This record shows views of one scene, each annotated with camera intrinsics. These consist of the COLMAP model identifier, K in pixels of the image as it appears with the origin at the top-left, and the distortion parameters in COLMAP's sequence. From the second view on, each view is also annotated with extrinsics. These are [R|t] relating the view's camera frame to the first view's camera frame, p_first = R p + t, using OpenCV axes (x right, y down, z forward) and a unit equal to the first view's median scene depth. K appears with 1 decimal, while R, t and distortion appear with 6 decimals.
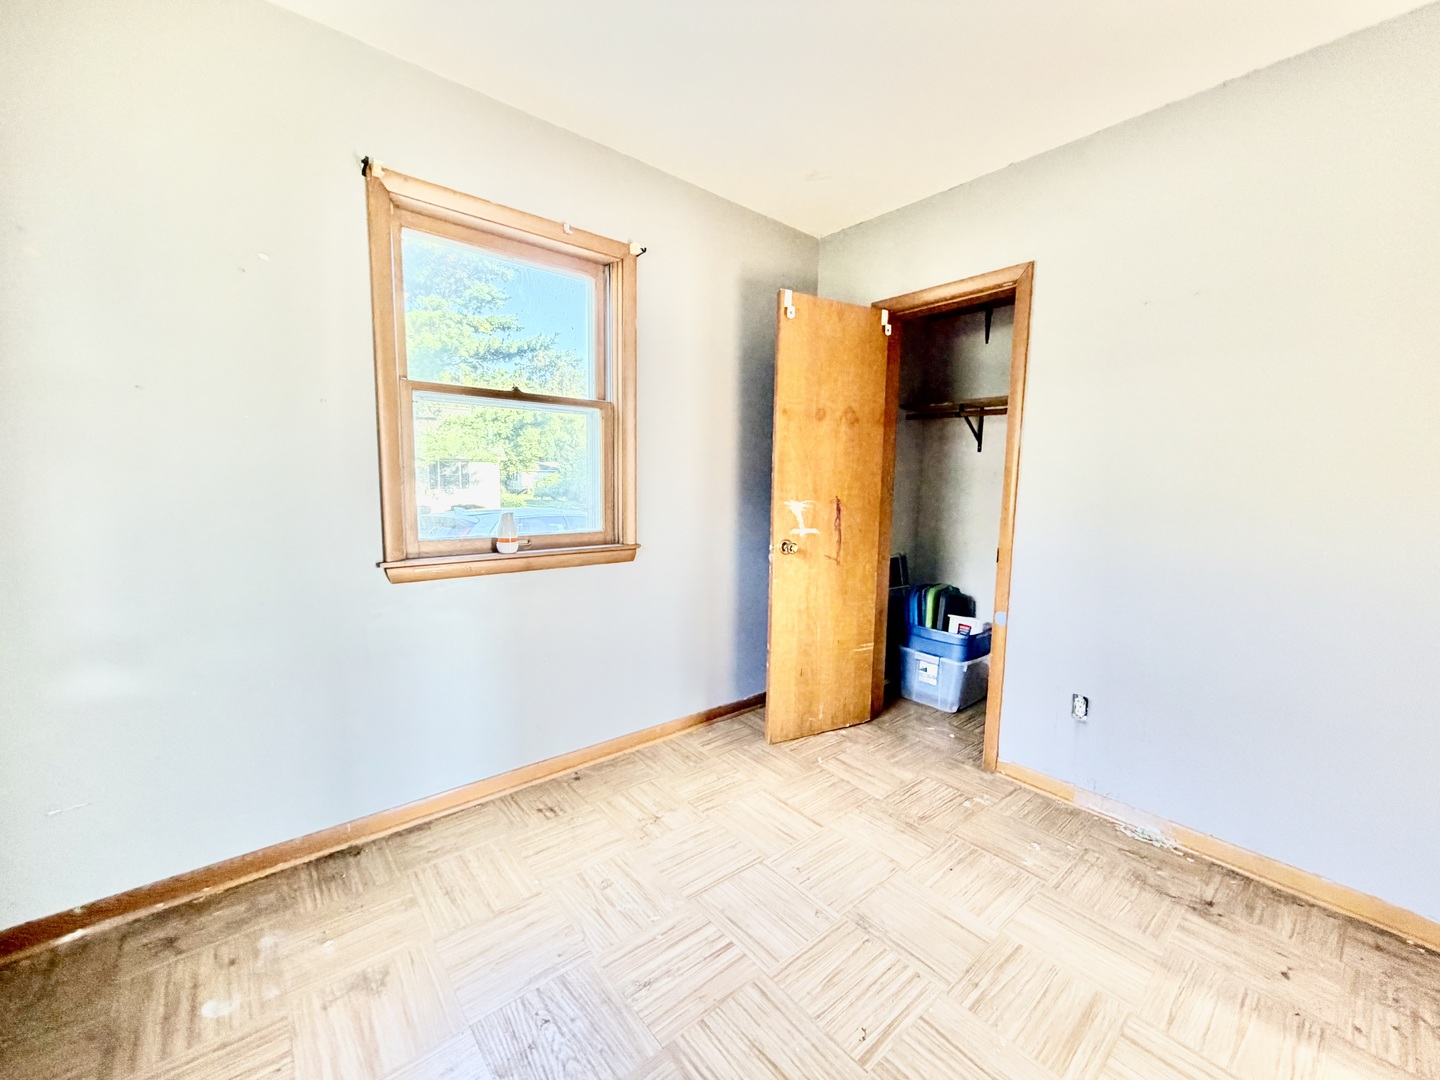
lens RADIAL K [[576.1, 0, 719.6], [0, 576.1, 538.0], [0, 0, 1]] dist [-0.002213, -0.000442]
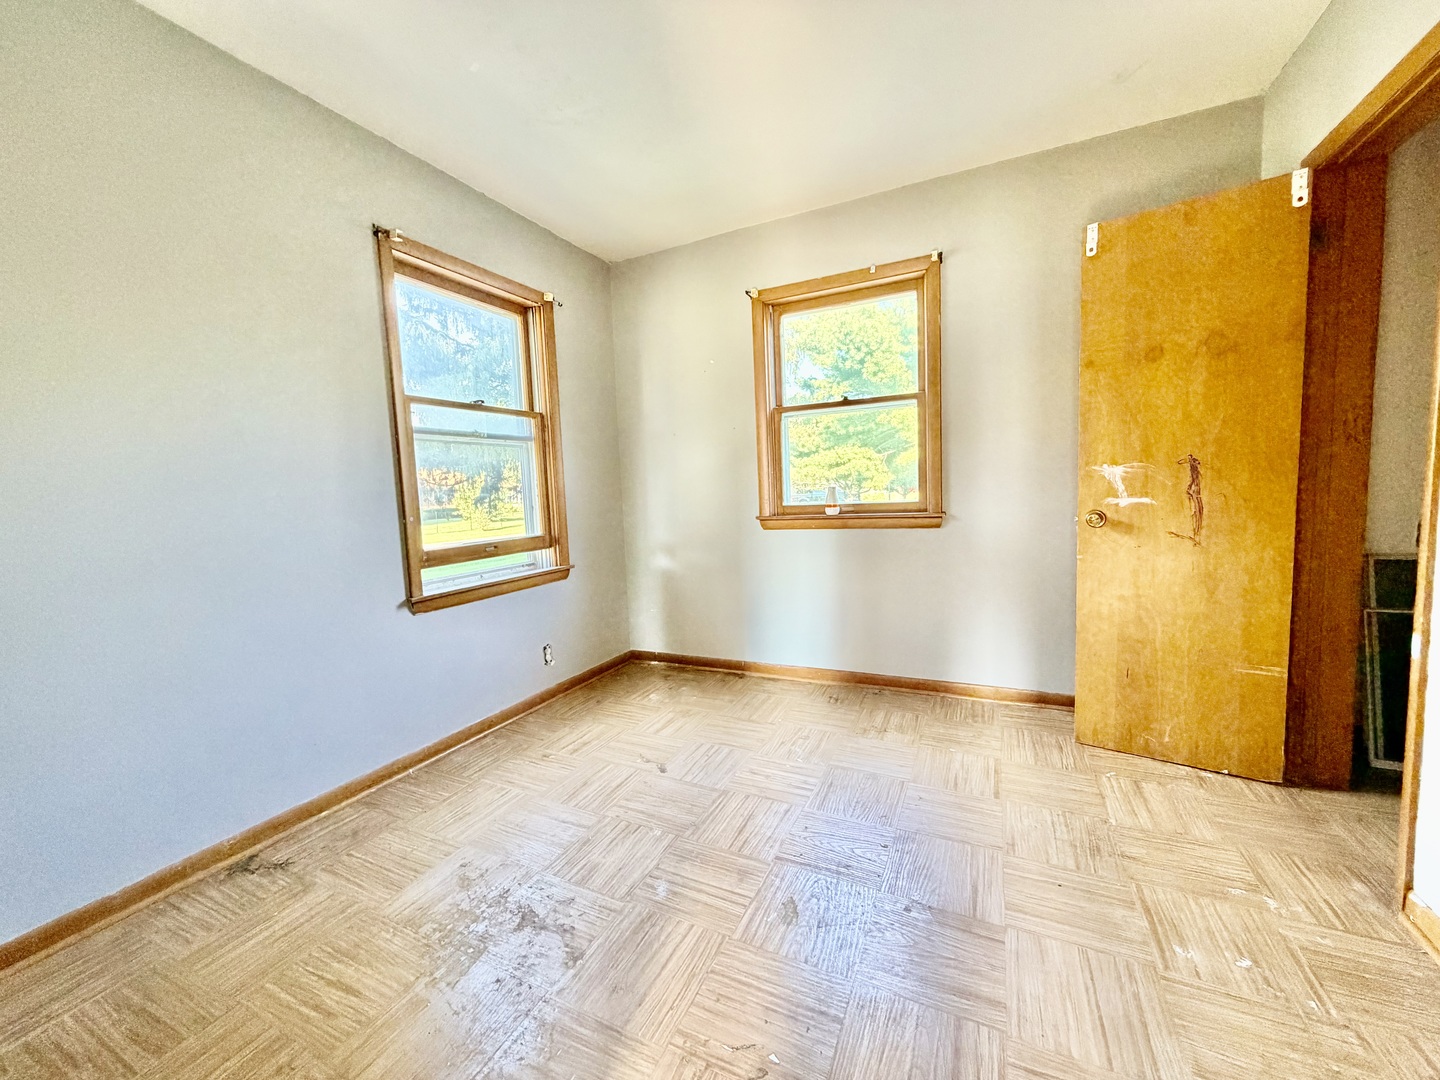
lens RADIAL K [[576.1, 0, 721.4], [0, 576.1, 541.3], [0, 0, 1]] dist [-0.002213, -0.000442]
pose [[0.406981, 0.046720, -0.912241, 0.674610], [-0.045263, 0.998496, 0.030944, 0.048109], [0.912314, 0.028697, 0.408484, 0.132792]]
